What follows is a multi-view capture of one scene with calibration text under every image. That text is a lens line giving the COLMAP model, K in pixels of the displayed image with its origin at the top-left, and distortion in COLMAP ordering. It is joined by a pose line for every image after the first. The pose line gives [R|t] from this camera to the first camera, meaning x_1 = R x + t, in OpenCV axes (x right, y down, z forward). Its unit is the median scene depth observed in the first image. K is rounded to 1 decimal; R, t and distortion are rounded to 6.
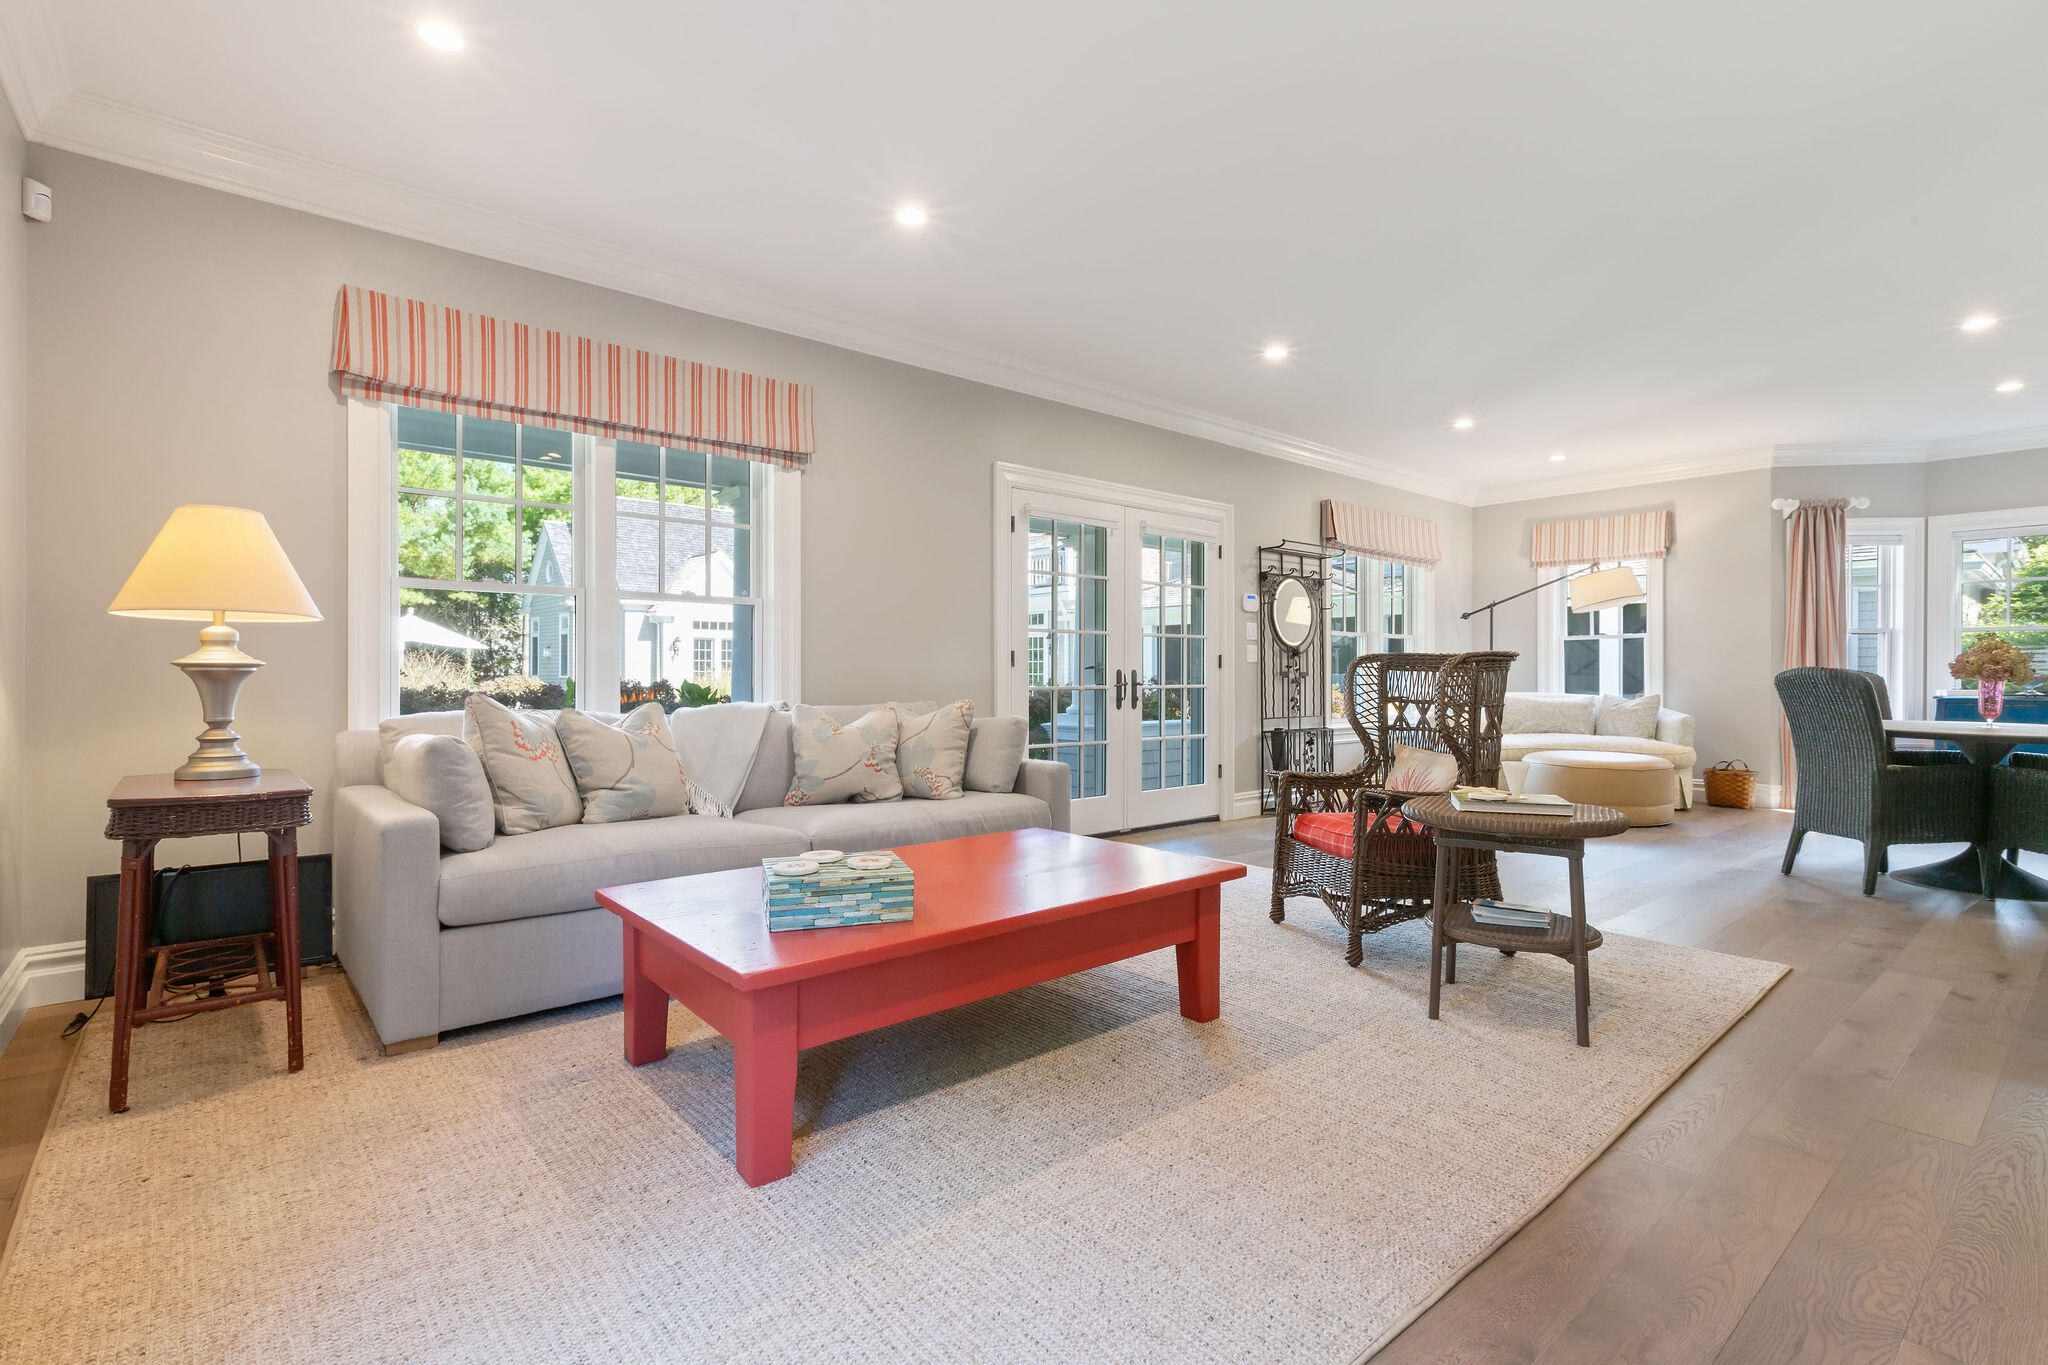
lens RADIAL K [[929.8, 0, 1021.2], [0, 929.8, 679.2], [0, 0, 1]] dist [0.005194, -0.000228]
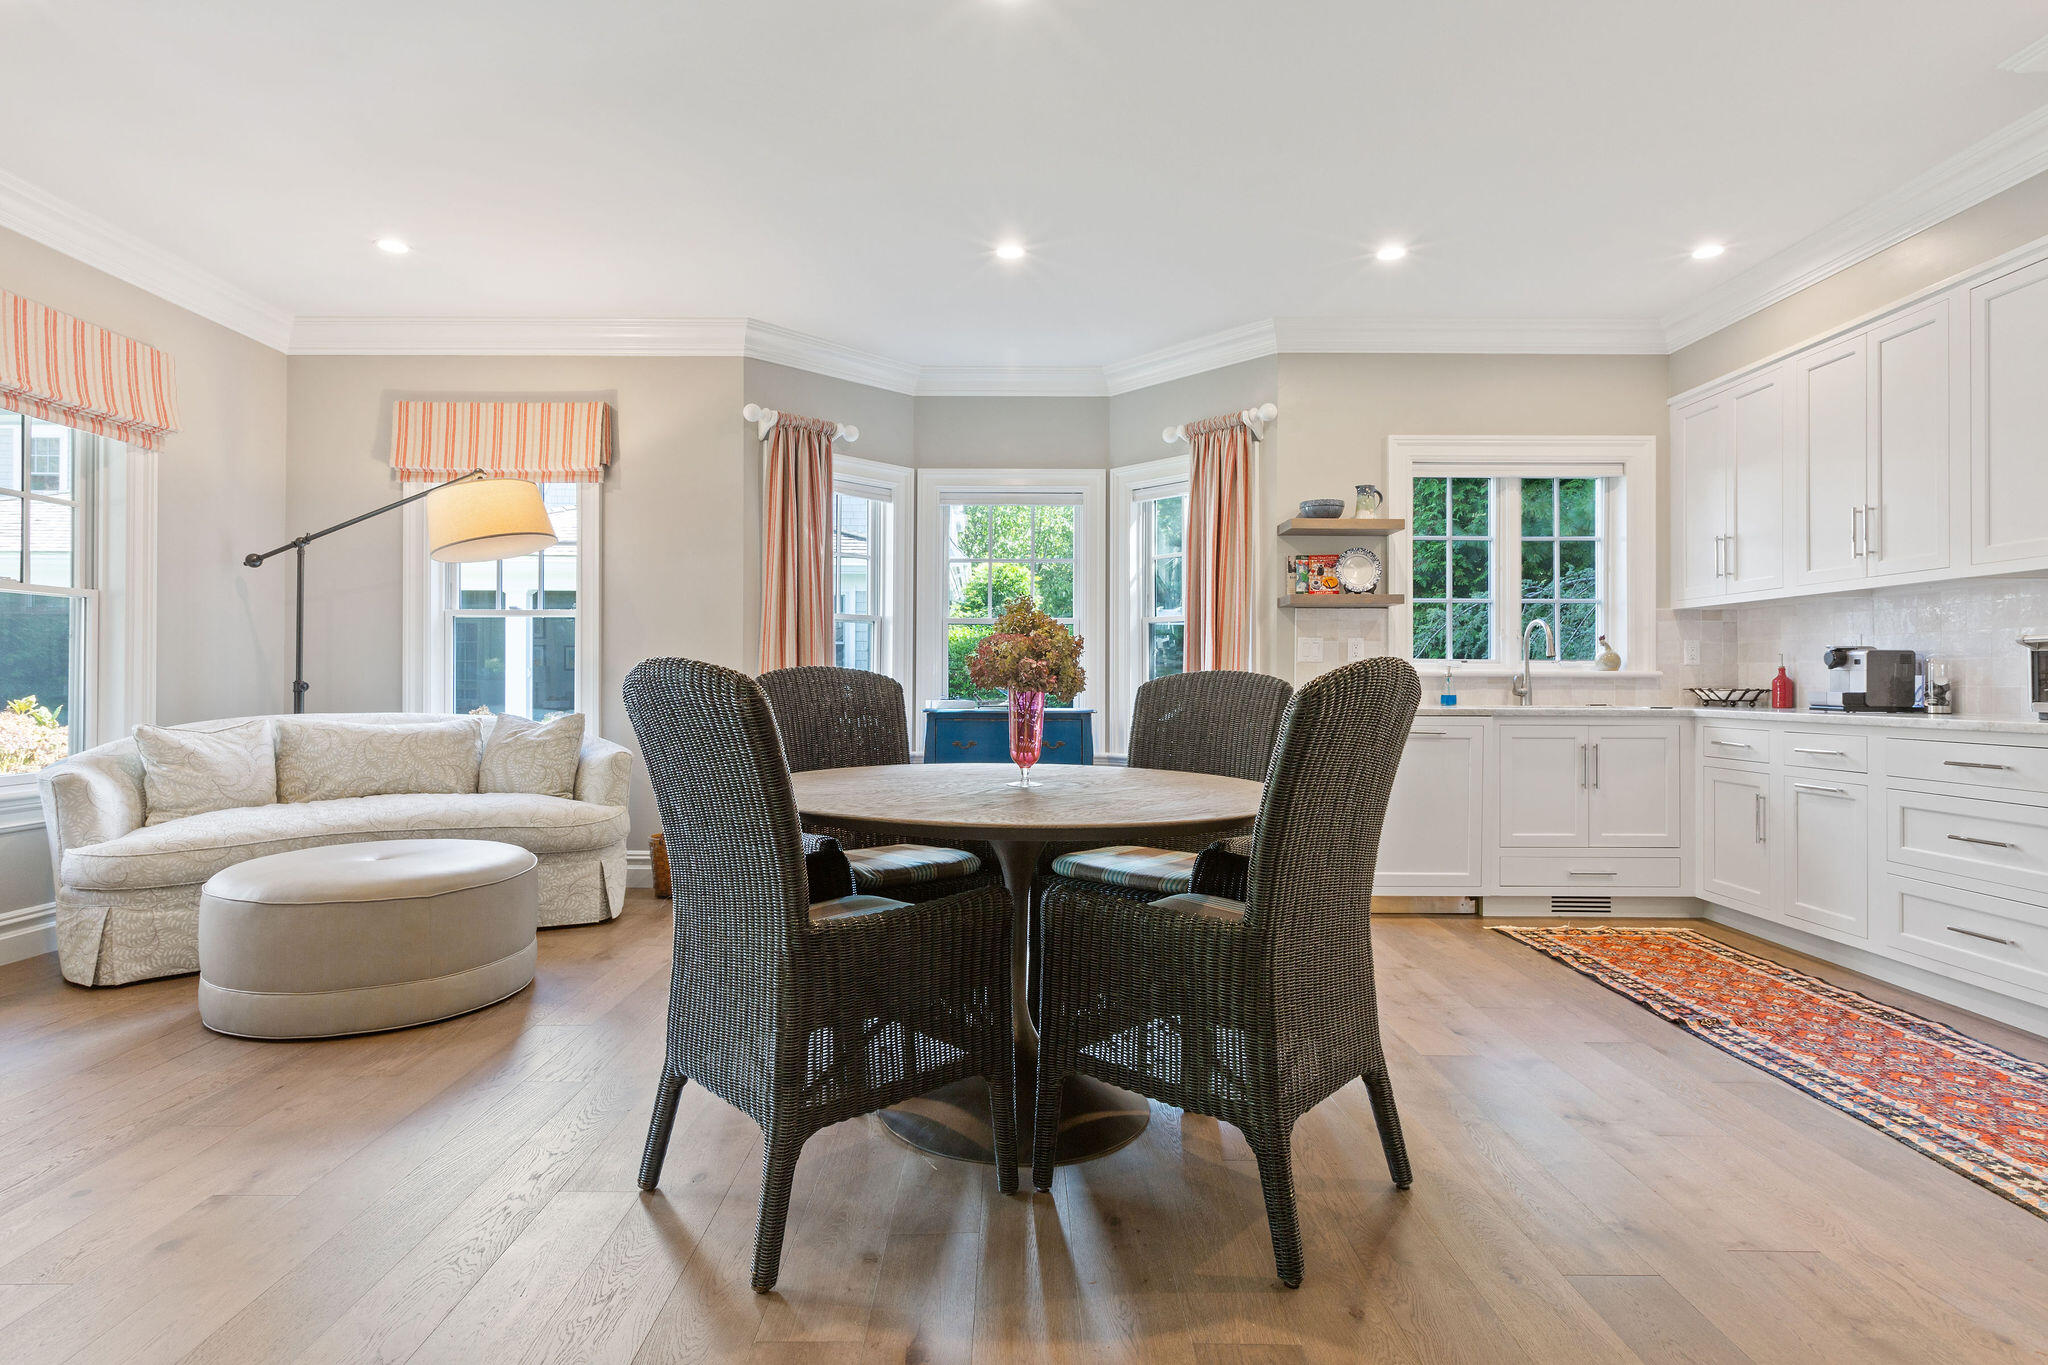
lens RADIAL K [[1014.7, 0, 1019.2], [0, 1014.7, 686.0], [0, 0, 1]] dist [-0.003131, -0.000224]
pose [[0.633931, 0.000617, 0.773389, 0.356898], [-0.000843, 1.000000, -0.000107, -0.000790], [-0.773389, -0.000584, 0.633931, 0.382160]]
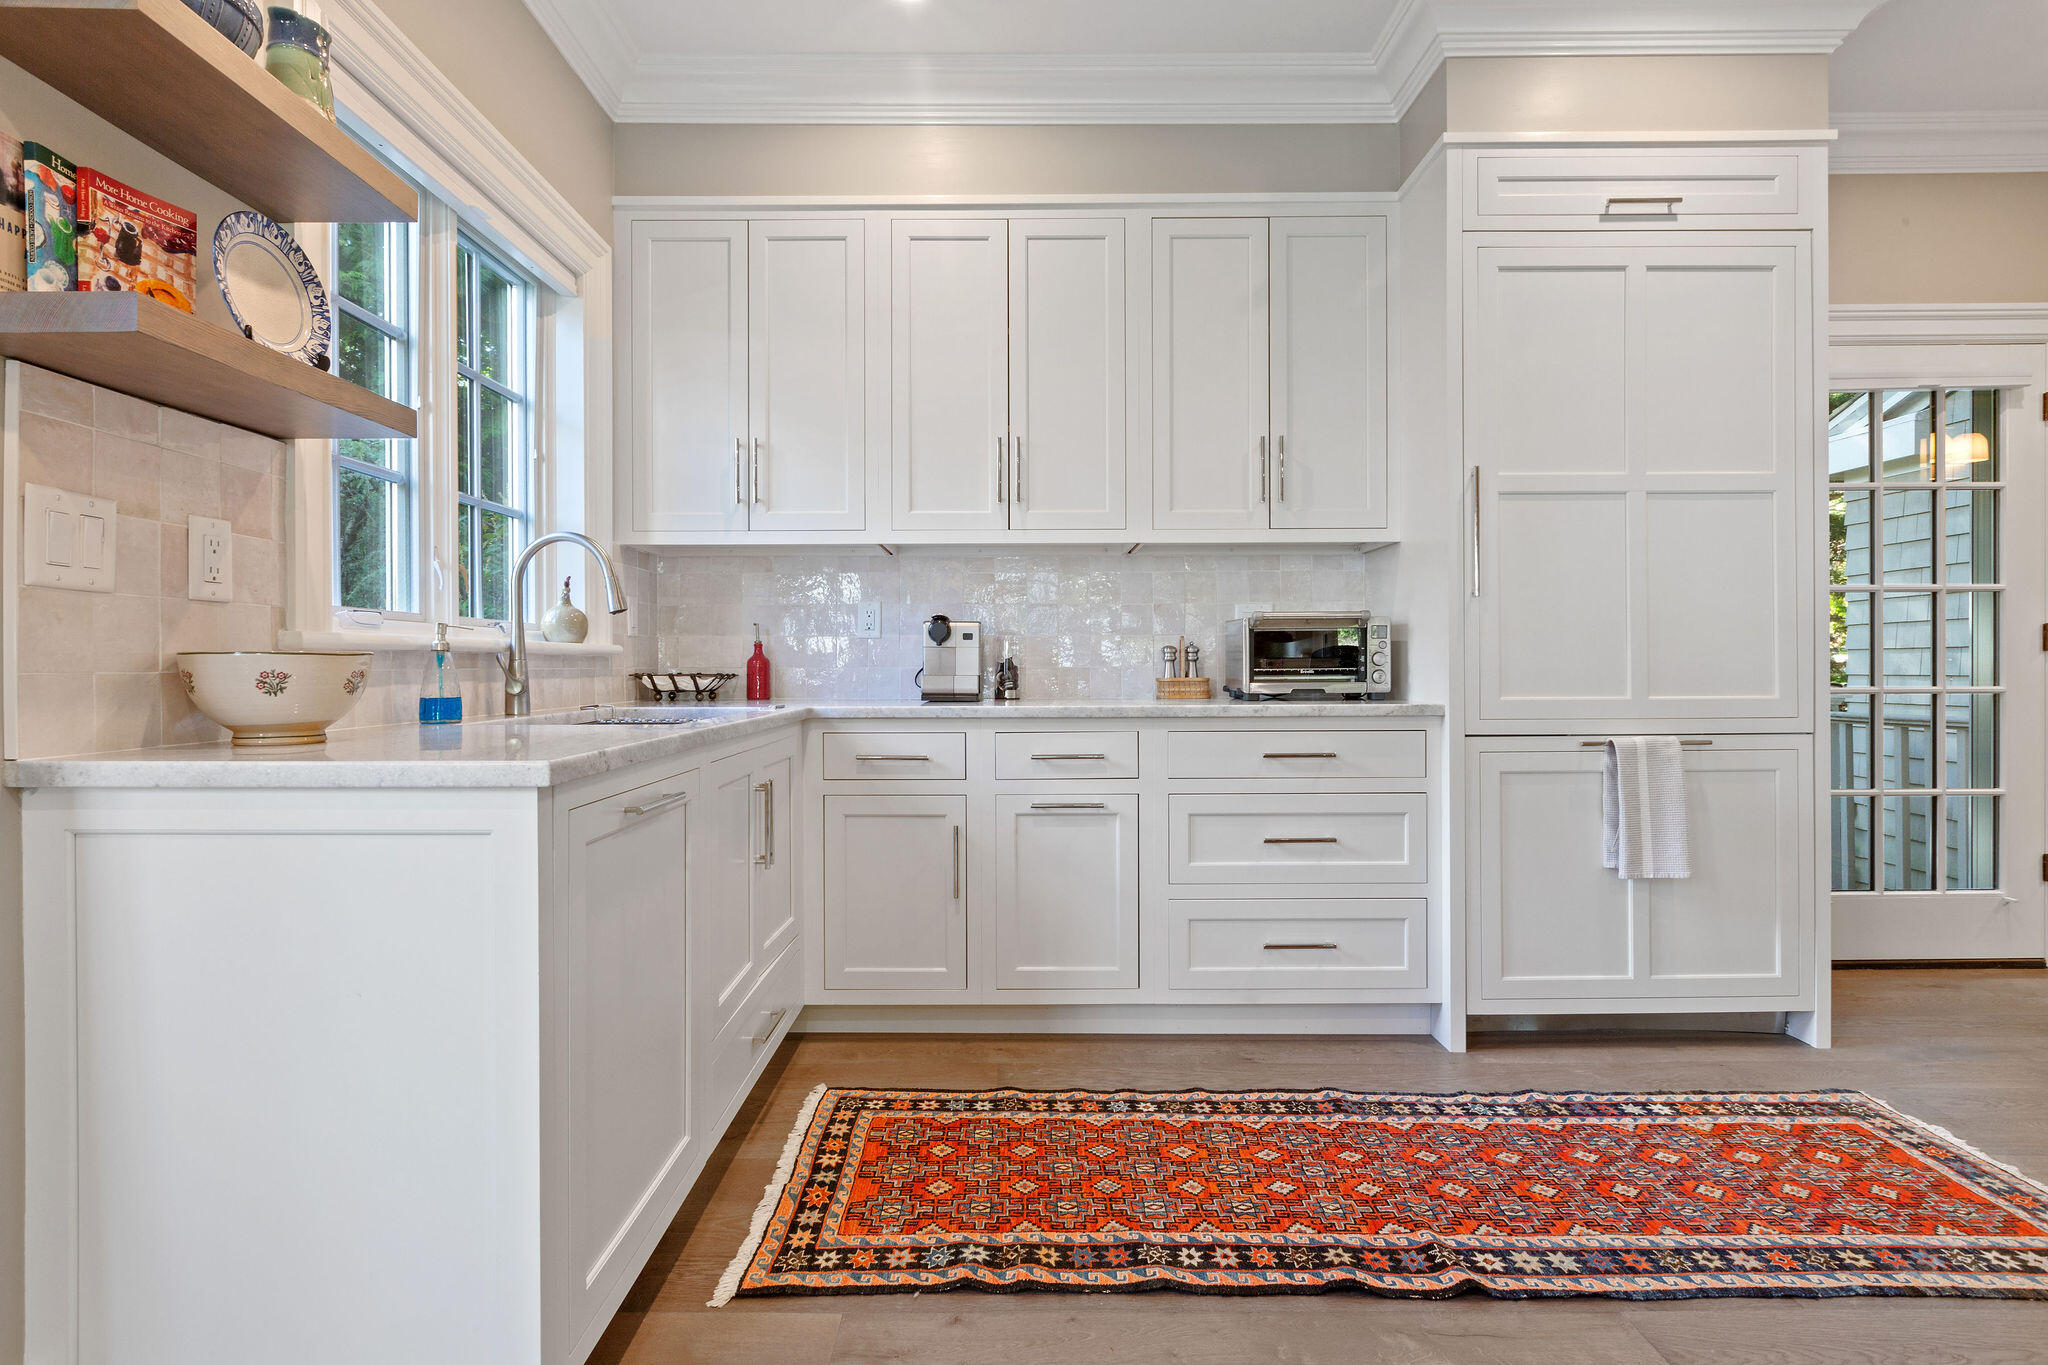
lens RADIAL K [[1014.7, 0, 1001.8], [0, 1014.7, 563.0], [0, 0, 1]] dist [-0.003131, -0.000224]
pose [[-0.757246, 0.075199, 0.648786, 0.786146], [0.014557, 0.995046, -0.098343, -0.001870], [-0.652967, -0.065025, -0.754589, 0.692644]]
